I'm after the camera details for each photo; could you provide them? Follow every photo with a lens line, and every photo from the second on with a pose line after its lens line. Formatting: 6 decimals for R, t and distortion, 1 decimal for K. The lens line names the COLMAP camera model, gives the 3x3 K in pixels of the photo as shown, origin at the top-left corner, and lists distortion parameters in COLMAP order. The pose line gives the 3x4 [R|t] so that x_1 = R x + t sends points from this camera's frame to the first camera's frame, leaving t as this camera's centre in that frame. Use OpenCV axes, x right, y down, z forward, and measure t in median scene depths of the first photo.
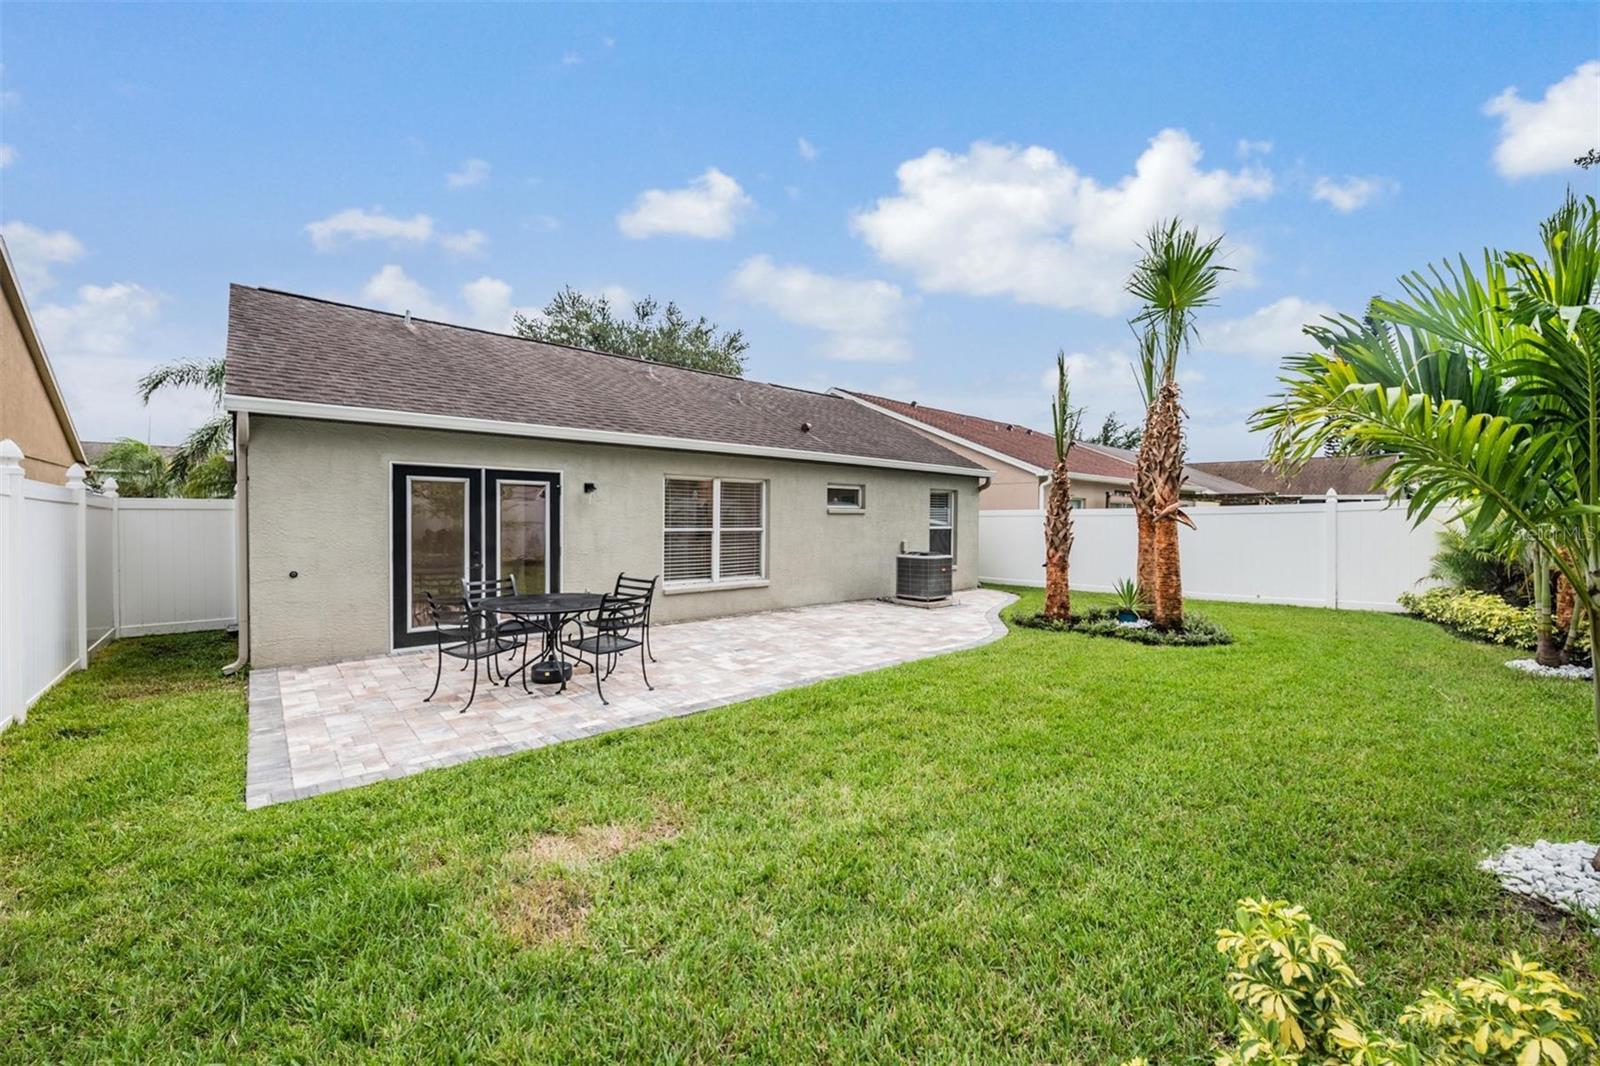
lens RADIAL K [[640.3, 0, 802.2], [0, 640.3, 527.7], [0, 0, 1]] dist [-0.001419, 0.000026]
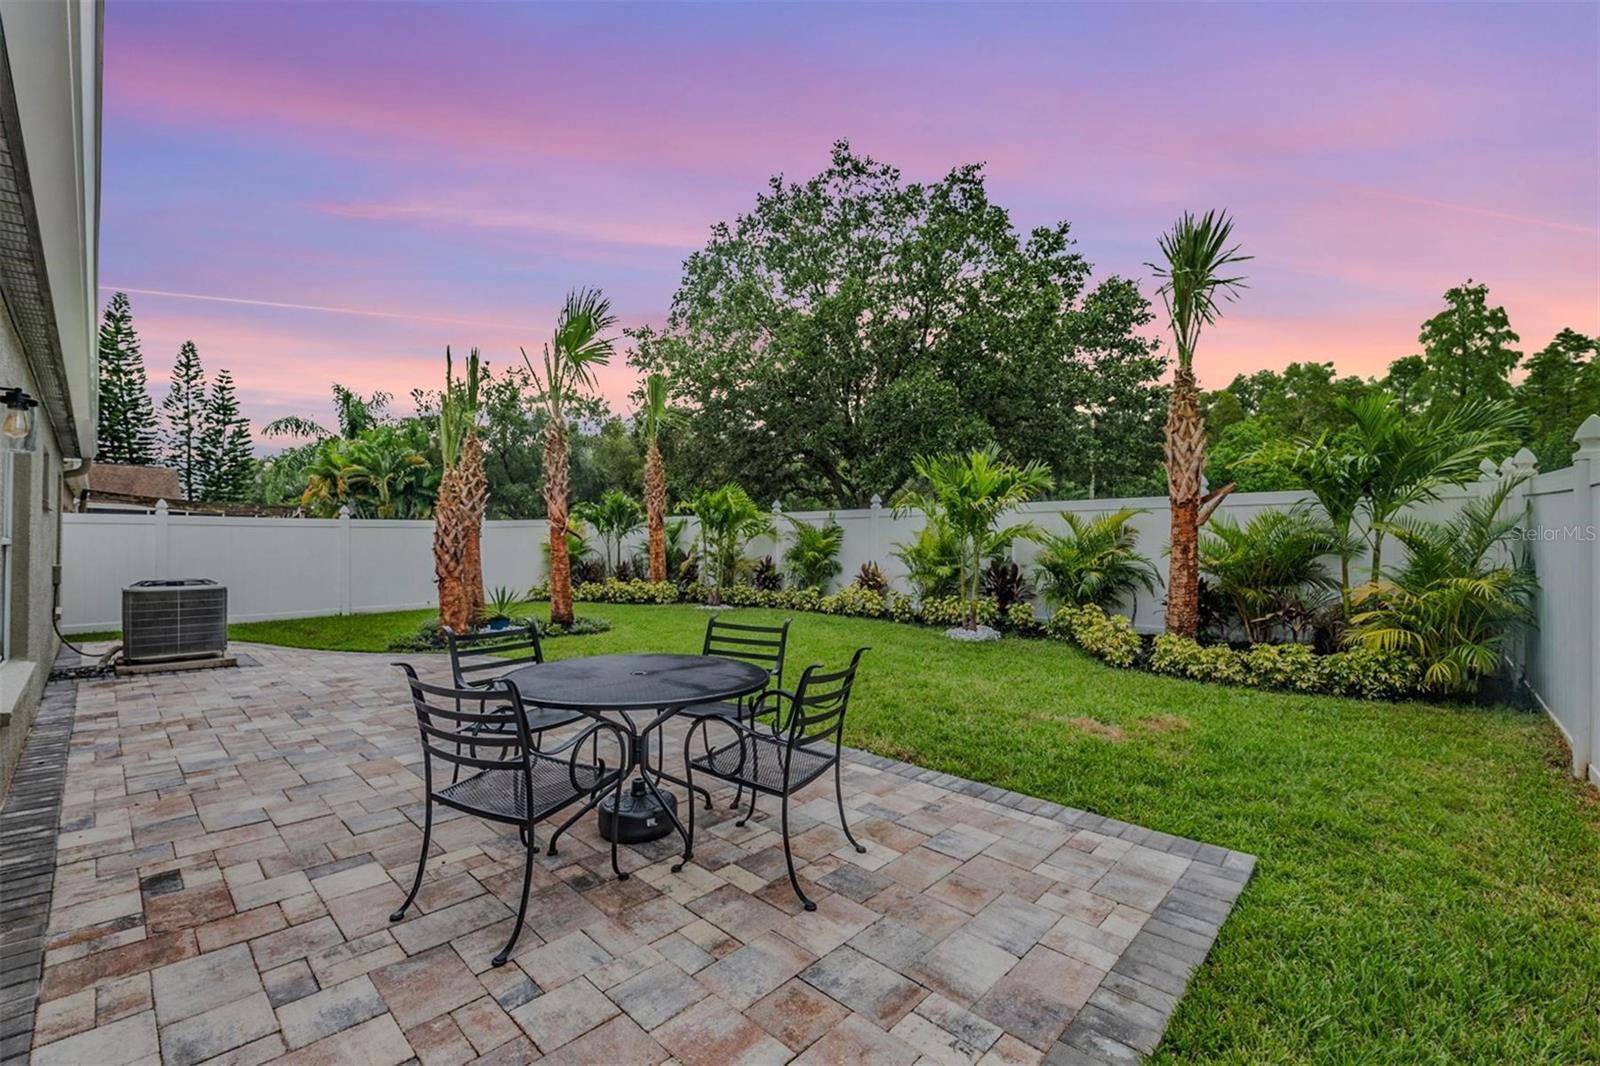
lens RADIAL K [[640.3, 0, 790.0], [0, 640.3, 540.1], [0, 0, 1]] dist [-0.001419, 0.000026]
pose [[-0.085203, 0.004427, 0.996354, -1.285709], [-0.001754, 0.999988, -0.004593, 0.016391], [-0.996362, -0.002139, -0.085194, 1.304889]]
